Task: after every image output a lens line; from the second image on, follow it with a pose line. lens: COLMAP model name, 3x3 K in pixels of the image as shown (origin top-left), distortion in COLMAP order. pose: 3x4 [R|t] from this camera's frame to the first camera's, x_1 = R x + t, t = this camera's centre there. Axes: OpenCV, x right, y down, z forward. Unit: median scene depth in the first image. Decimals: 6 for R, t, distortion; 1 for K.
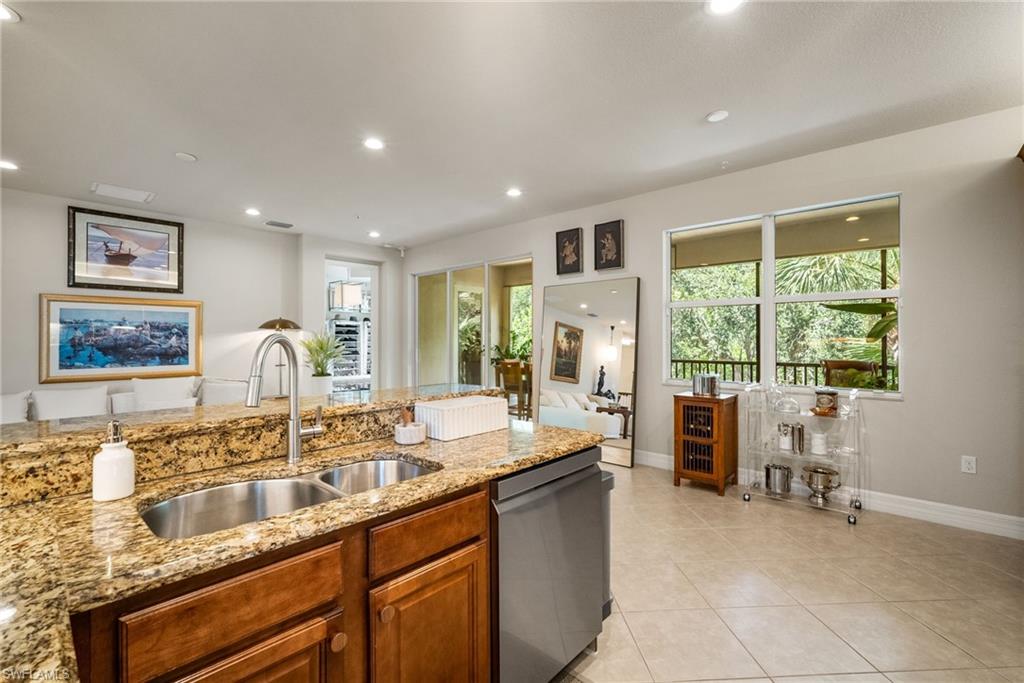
lens RADIAL K [[450.8, 0, 508.1], [0, 450.8, 335.4], [0, 0, 1]] dist [-0.004019, -0.000375]
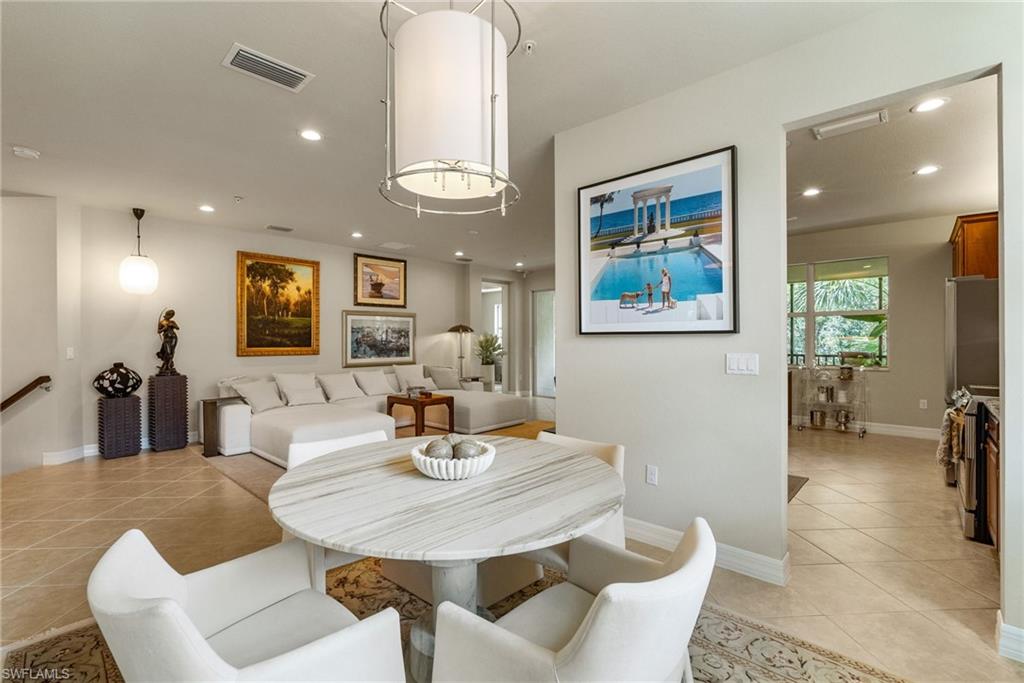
lens RADIAL K [[450.8, 0, 508.7], [0, 450.8, 342.0], [0, 0, 1]] dist [-0.004019, -0.000375]
pose [[0.999992, -0.003520, 0.001708, -0.435130], [0.003496, 0.999896, 0.013999, -0.002346], [-0.001757, -0.013993, 0.999901, -0.533756]]
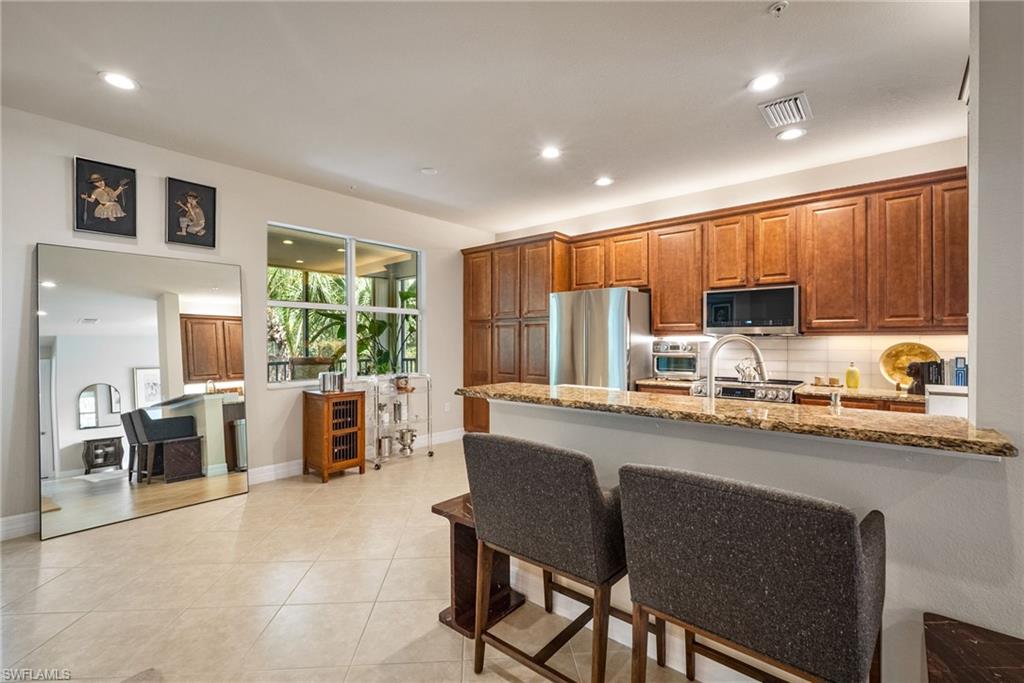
lens RADIAL K [[450.8, 0, 510.5], [0, 450.8, 343.1], [0, 0, 1]] dist [-0.004019, -0.000375]
pose [[-0.028941, -0.008260, 0.999547, -0.534265], [-0.018137, 0.999806, 0.007737, -0.001232], [-0.999417, -0.017904, -0.029086, 0.488503]]
